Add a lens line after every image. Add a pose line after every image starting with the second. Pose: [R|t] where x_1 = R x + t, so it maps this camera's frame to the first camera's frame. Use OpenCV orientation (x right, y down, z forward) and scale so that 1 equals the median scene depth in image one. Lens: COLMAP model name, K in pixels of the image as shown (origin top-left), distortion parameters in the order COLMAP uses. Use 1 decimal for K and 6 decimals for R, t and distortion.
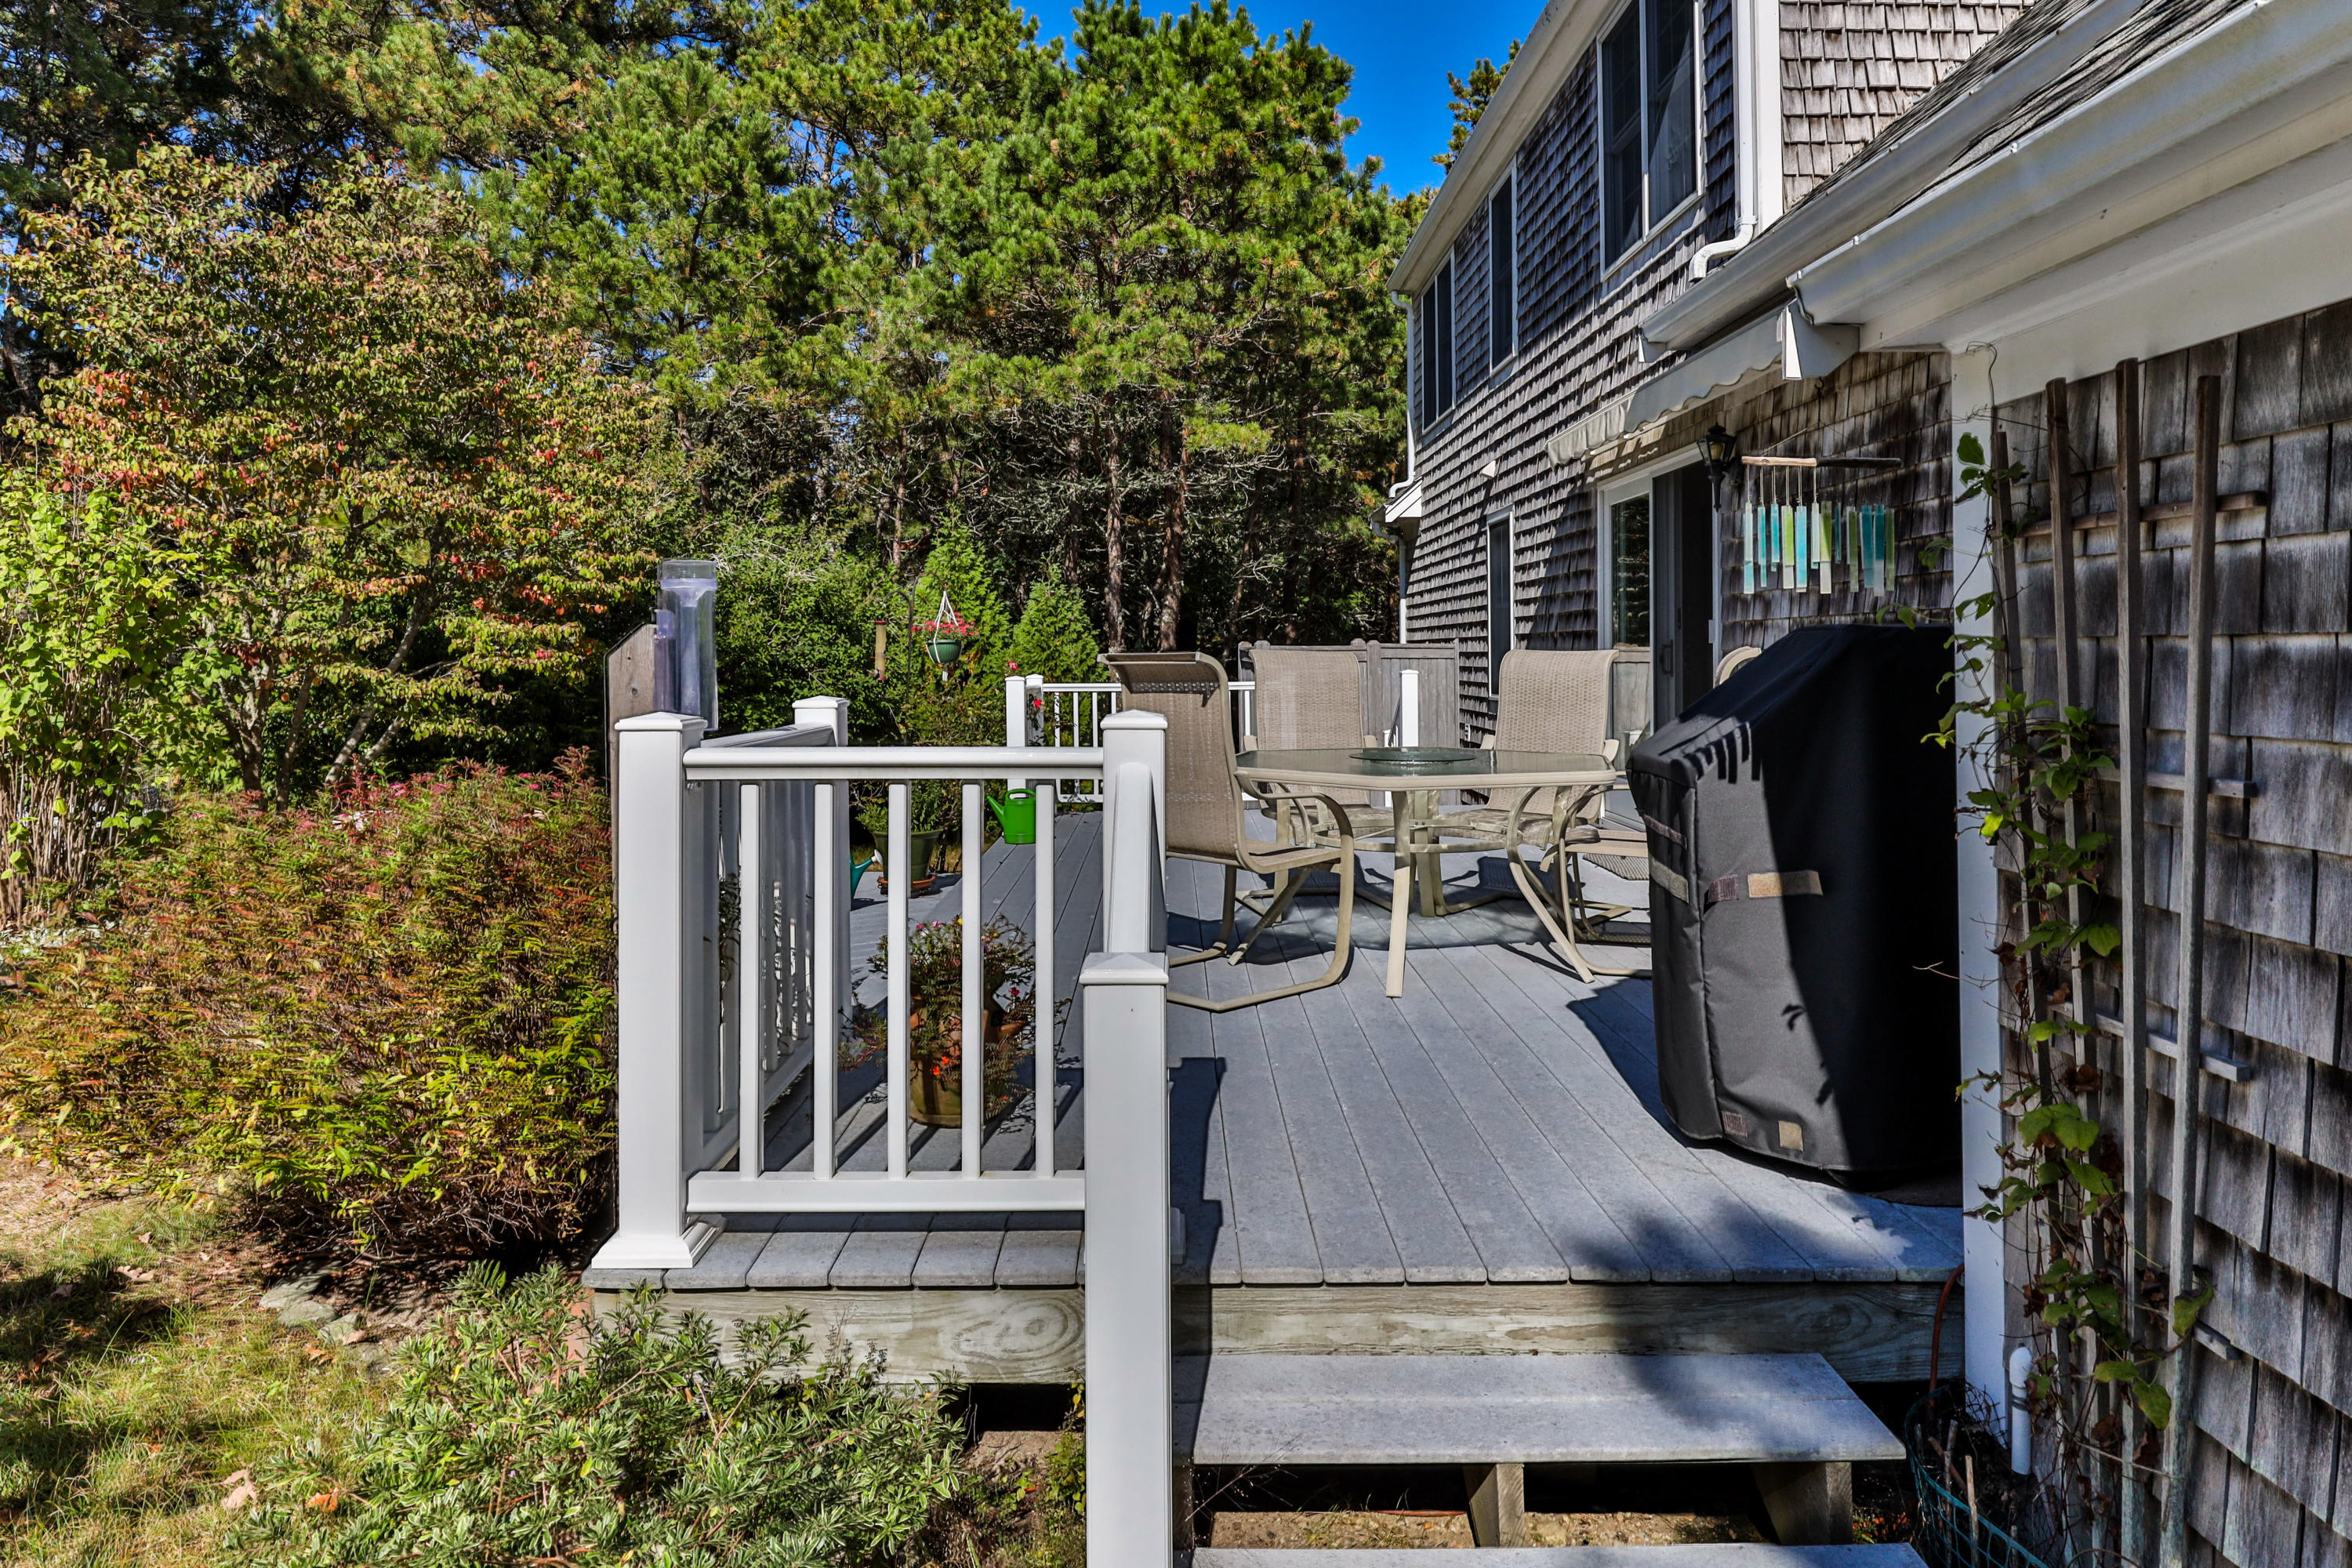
lens RADIAL K [[1380.0, 0, 1173.5], [0, 1380.0, 626.1], [0, 0, 1]] dist [-0.004083, 0.000163]
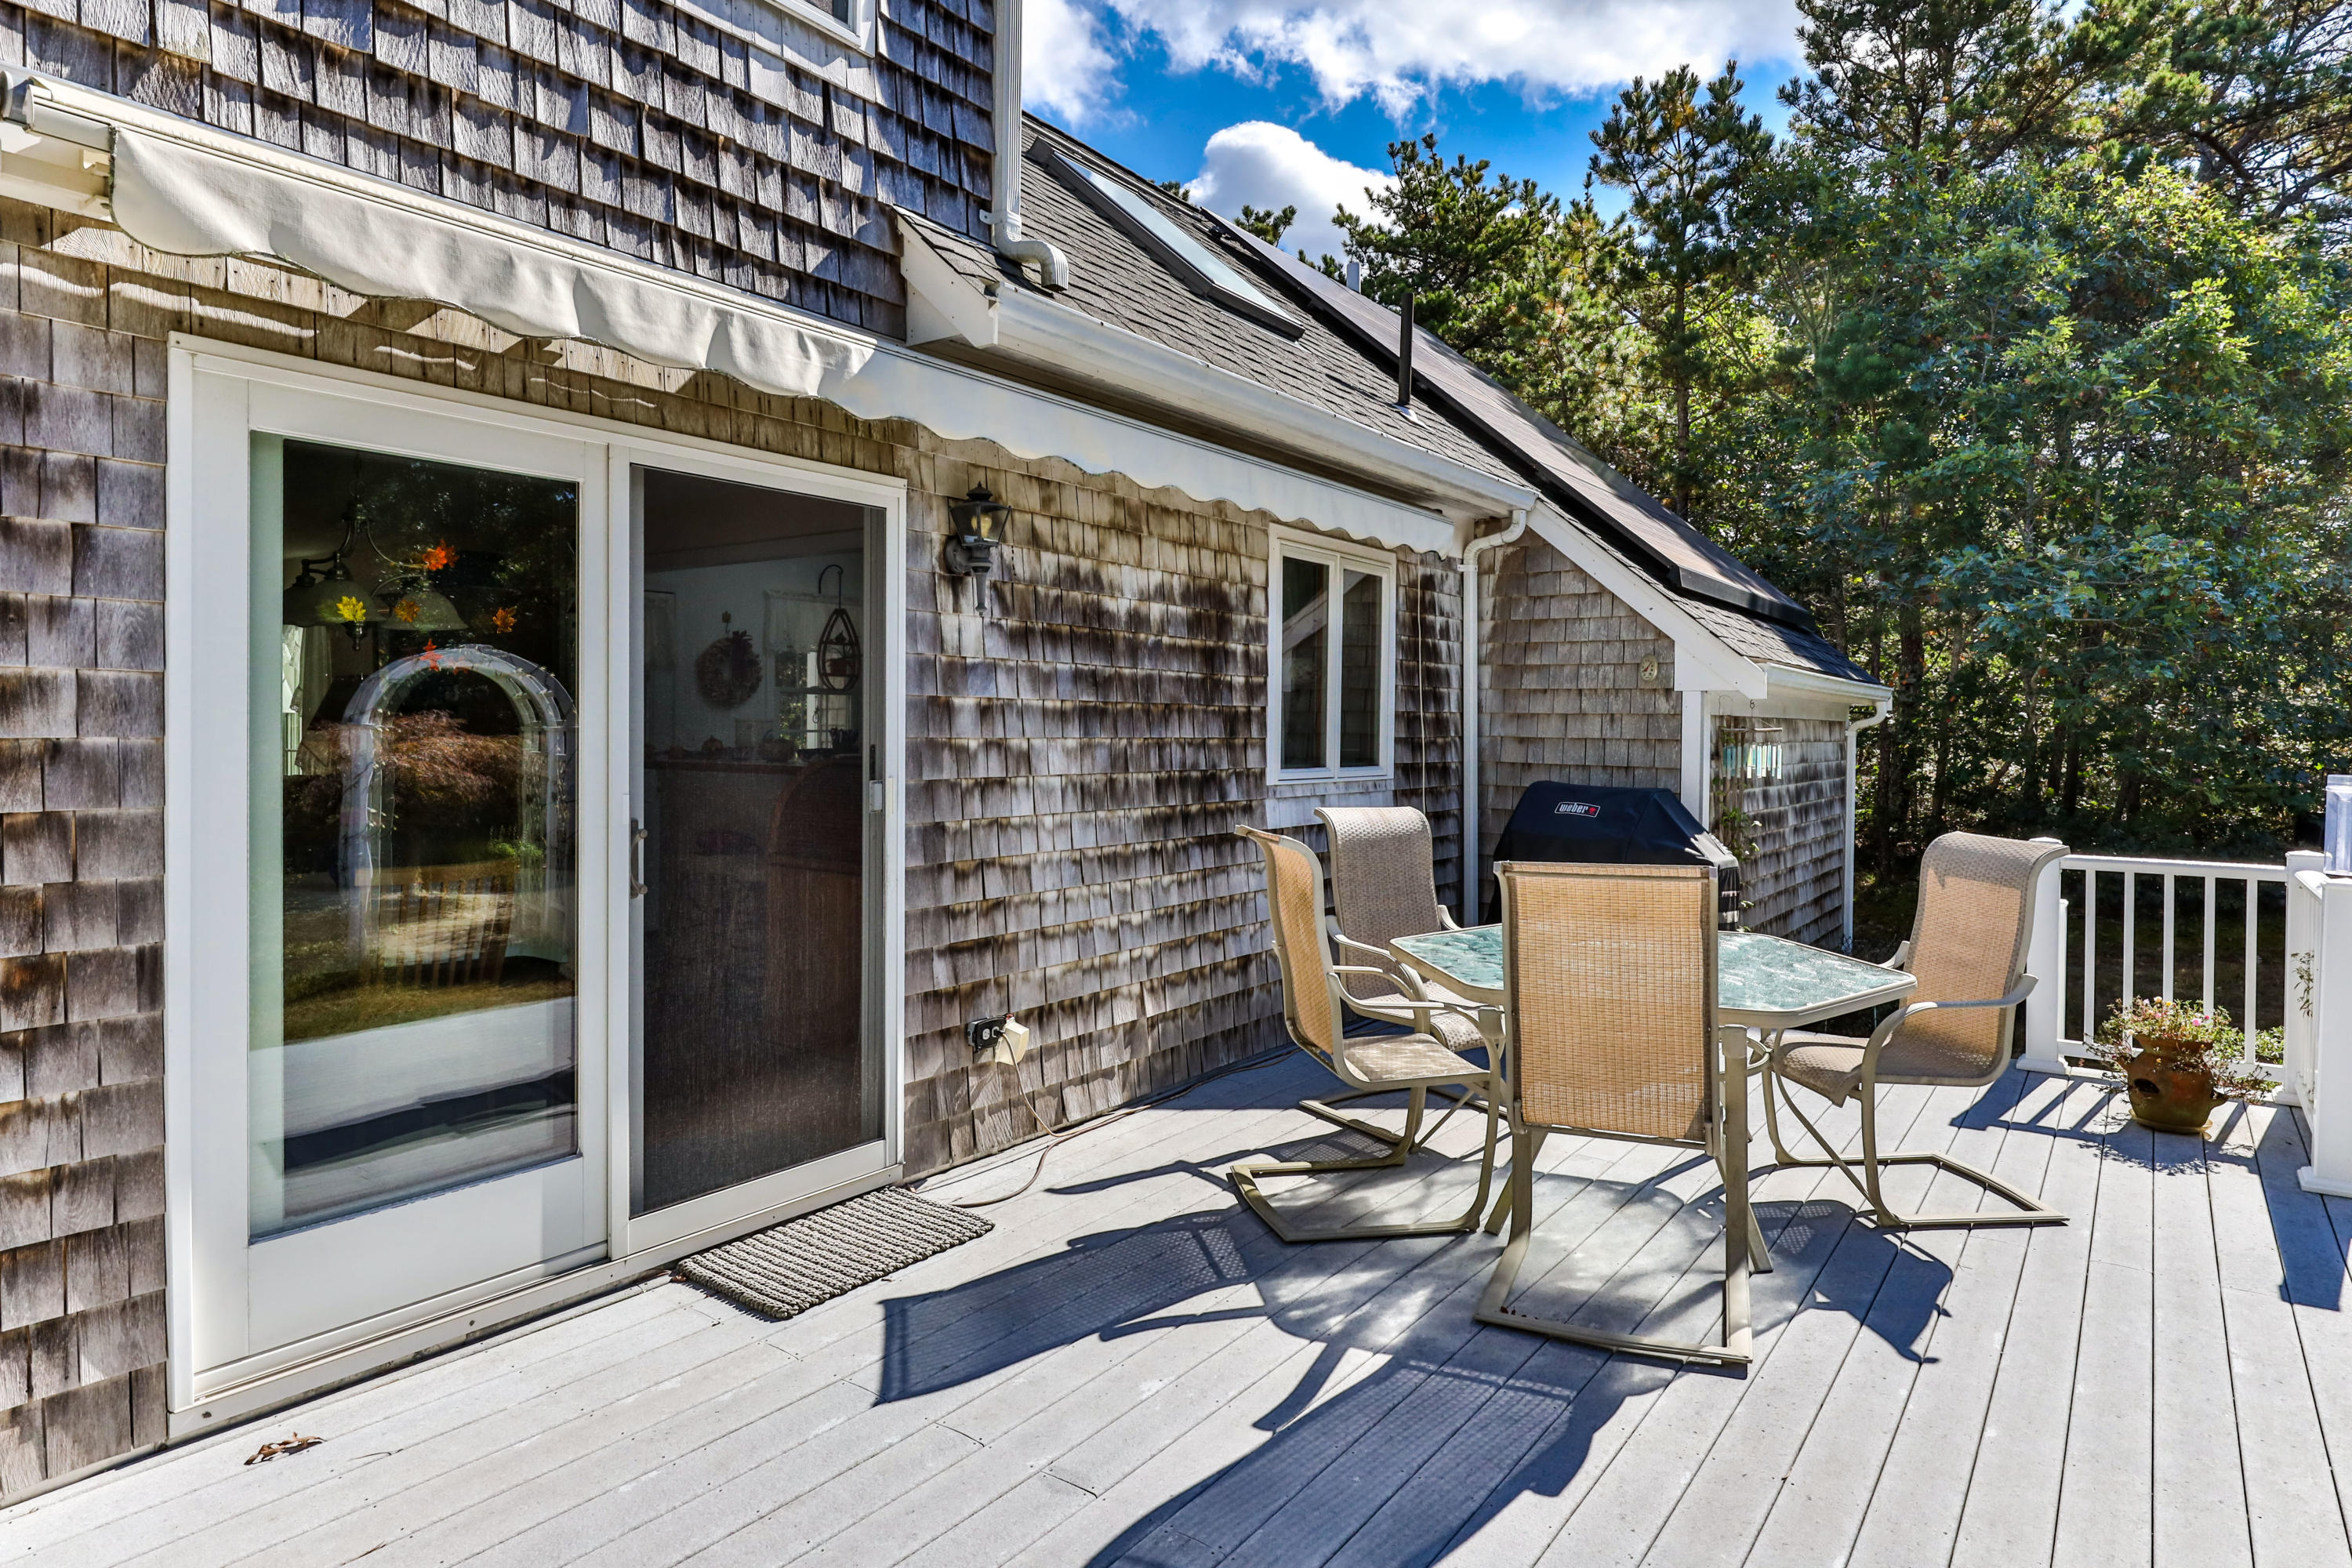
lens RADIAL K [[1342.1, 0, 1182.5], [0, 1342.1, 739.7], [0, 0, 1]] dist [-0.006912, -0.002917]
pose [[-0.806290, -0.013026, 0.591377, -0.043126], [-0.021567, 0.999740, -0.007383, -0.012711], [-0.591127, -0.018707, -0.806361, 0.904797]]
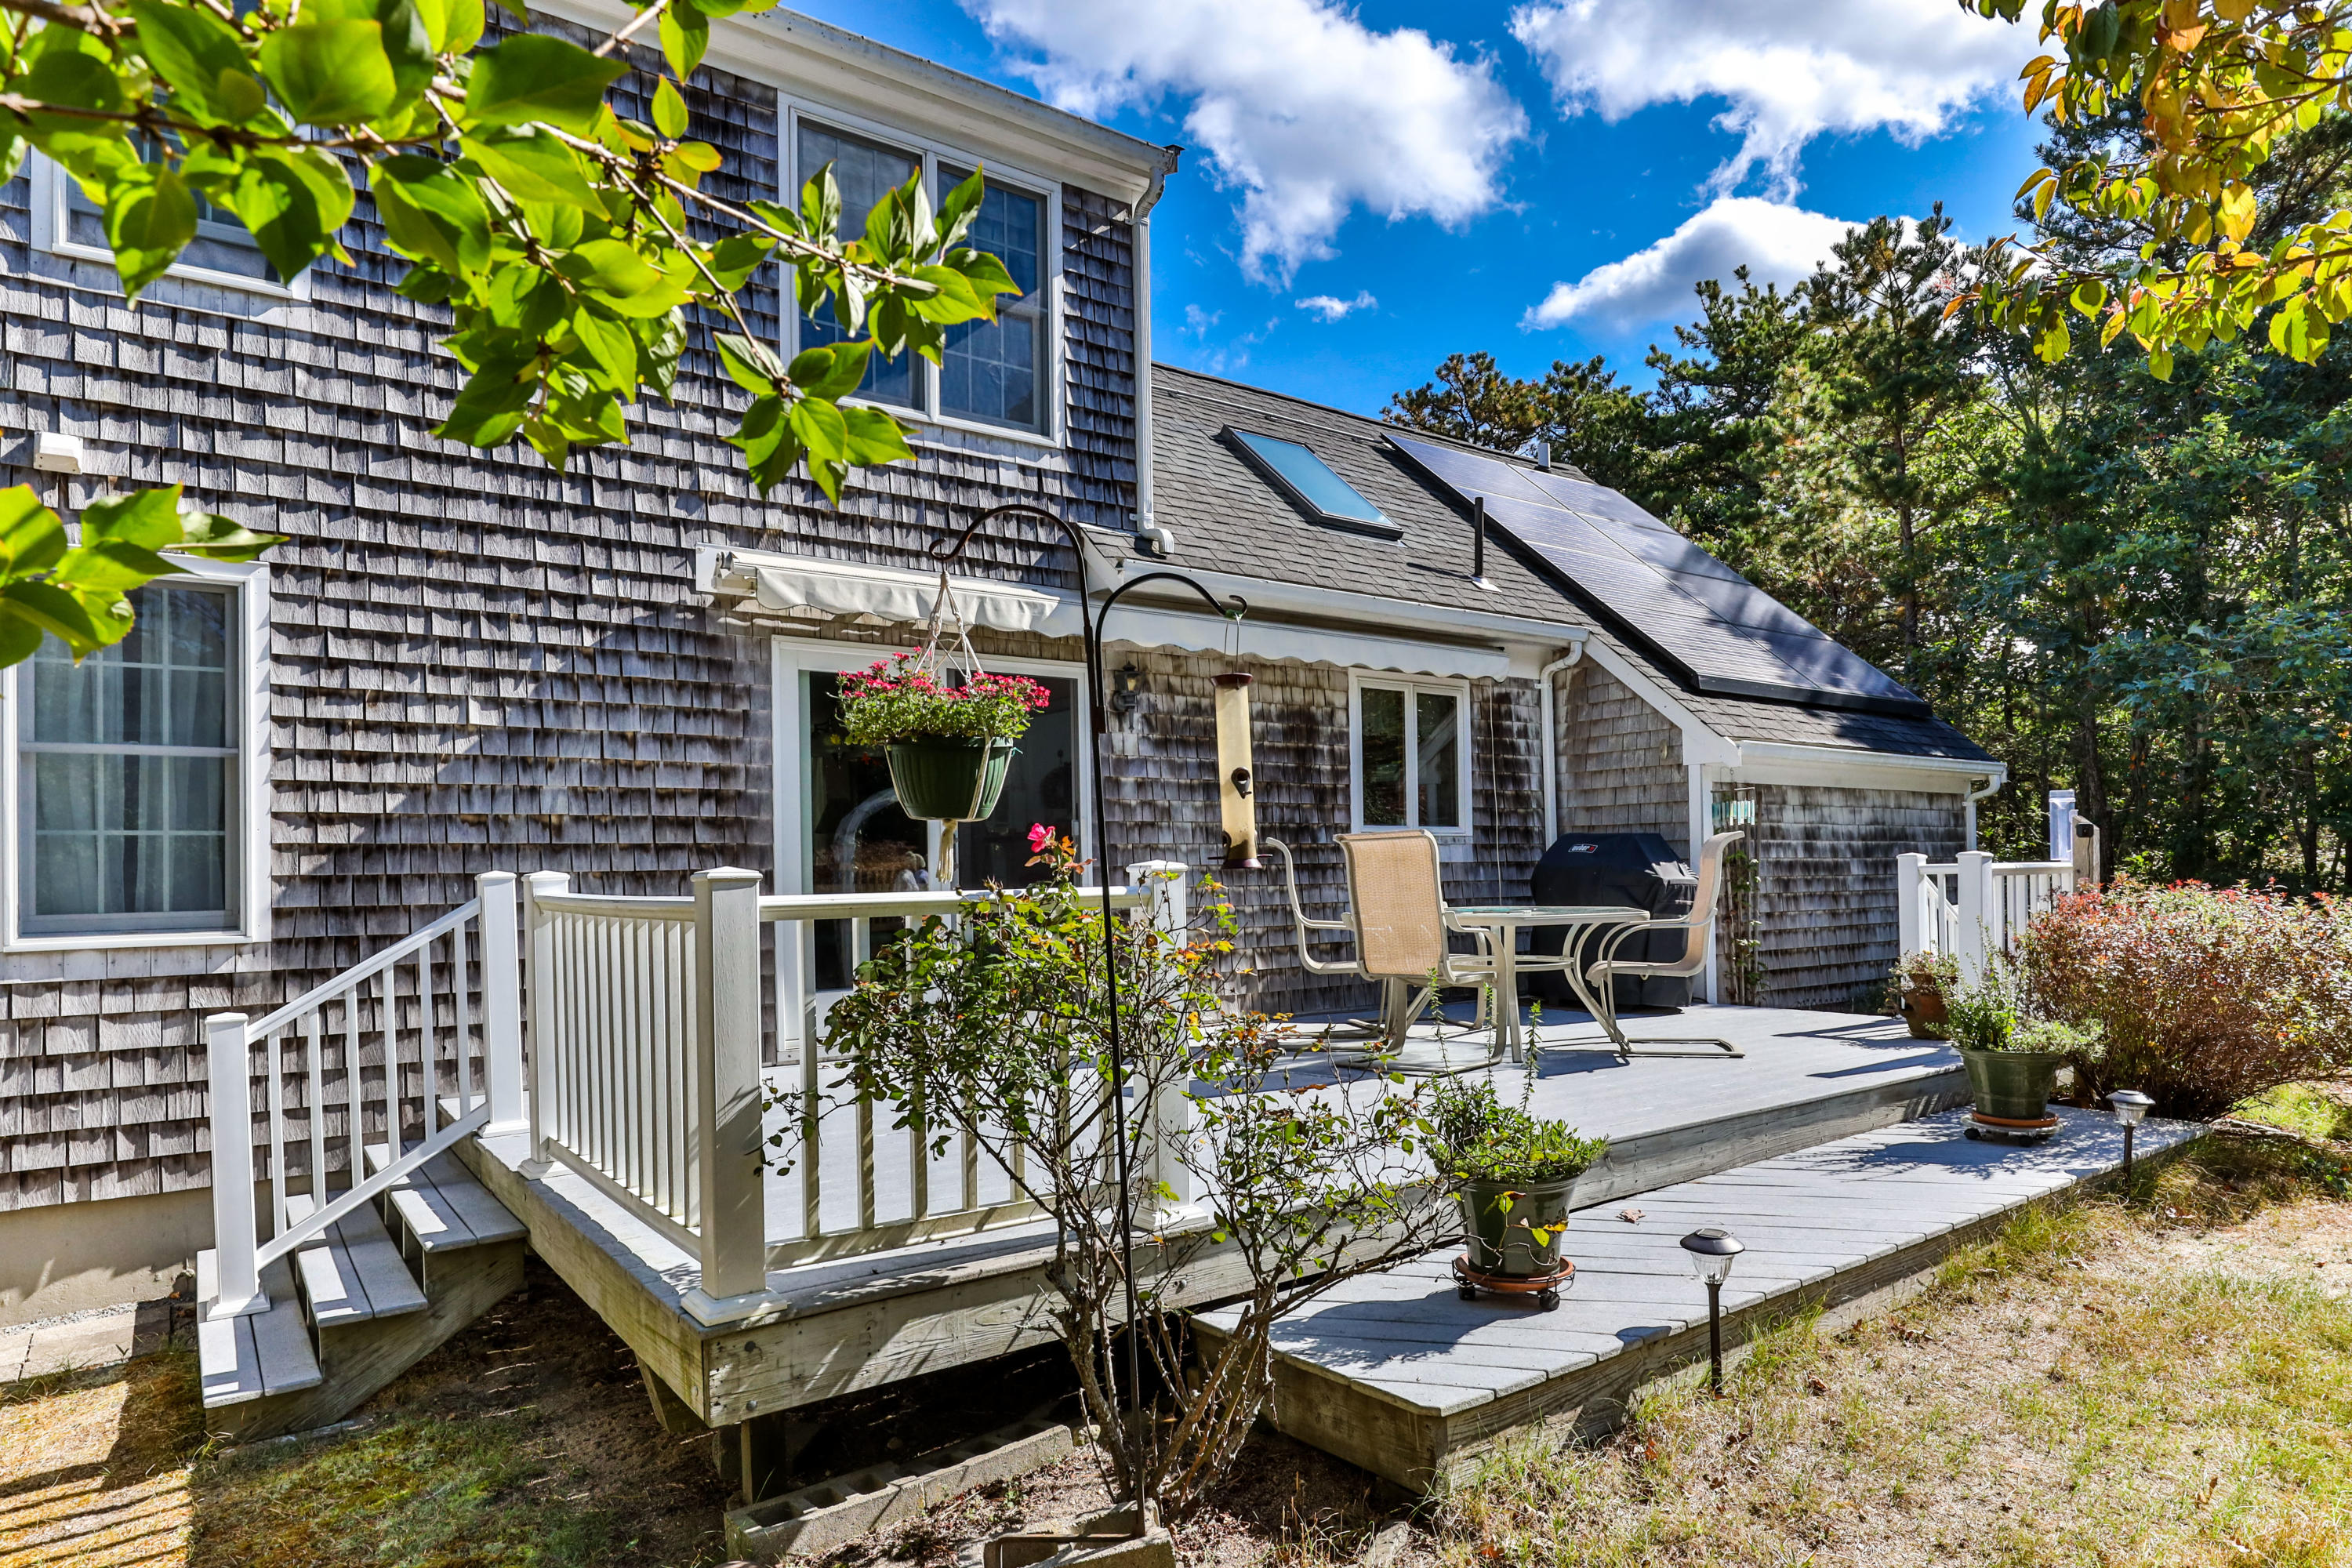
lens RADIAL K [[1363.7, 0, 1172.4], [0, 1363.7, 855.3], [0, 0, 1]] dist [-0.007771, -0.002791]
pose [[-0.583117, 0.022855, 0.812067, -0.385800], [0.000728, 0.999618, -0.027611, 0.038051], [-0.812388, -0.015509, -0.582911, 1.041014]]
